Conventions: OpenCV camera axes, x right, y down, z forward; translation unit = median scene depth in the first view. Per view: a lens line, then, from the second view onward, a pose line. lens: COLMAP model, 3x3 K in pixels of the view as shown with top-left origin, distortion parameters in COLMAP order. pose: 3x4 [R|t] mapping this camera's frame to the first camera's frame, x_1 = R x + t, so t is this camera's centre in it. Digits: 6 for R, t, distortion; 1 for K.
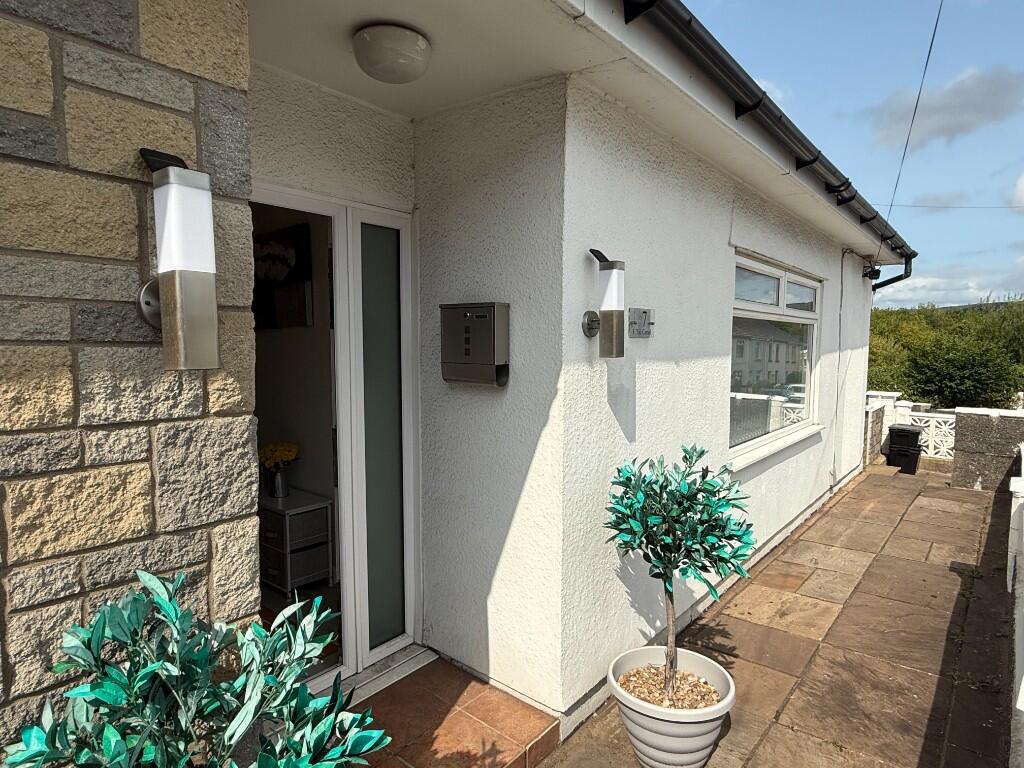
lens RADIAL K [[612.8, 0, 513.3], [0, 612.8, 389.0], [0, 0, 1]] dist [-0.002134, 0.003255]
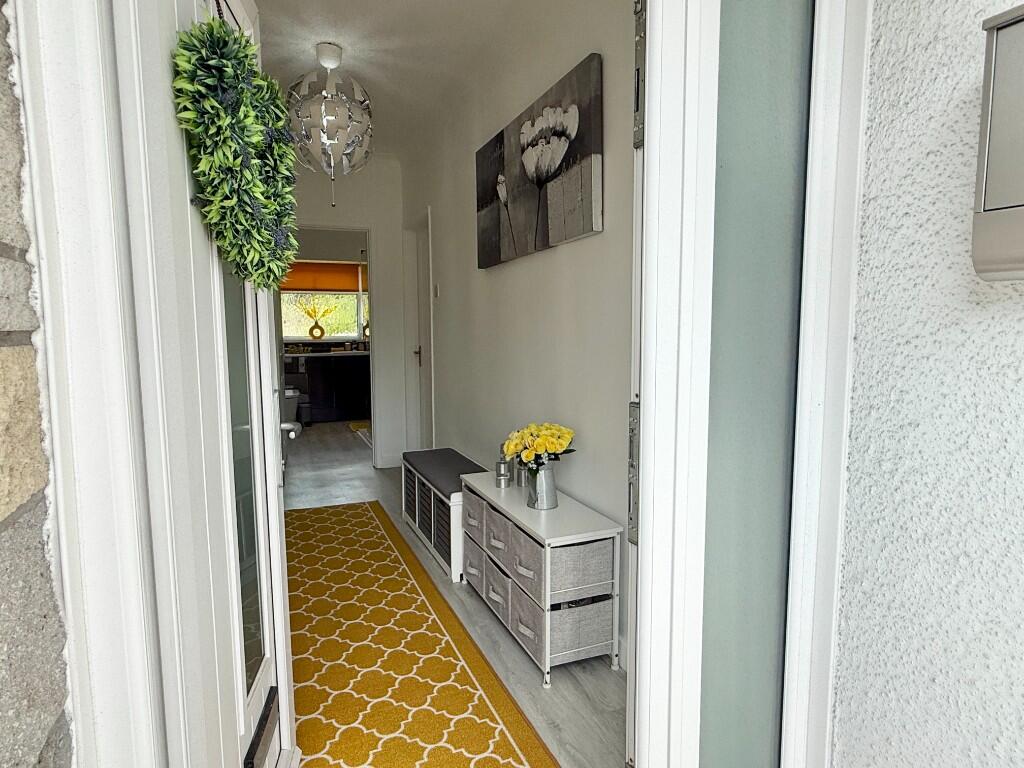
lens RADIAL K [[612.8, 0, 513.8], [0, 612.8, 385.6], [0, 0, 1]] dist [-0.002134, 0.003255]
pose [[0.892363, 0.042334, -0.449329, -0.130977], [-0.030706, 0.998979, 0.033138, 0.030283], [0.450273, -0.015773, 0.892752, 0.432398]]
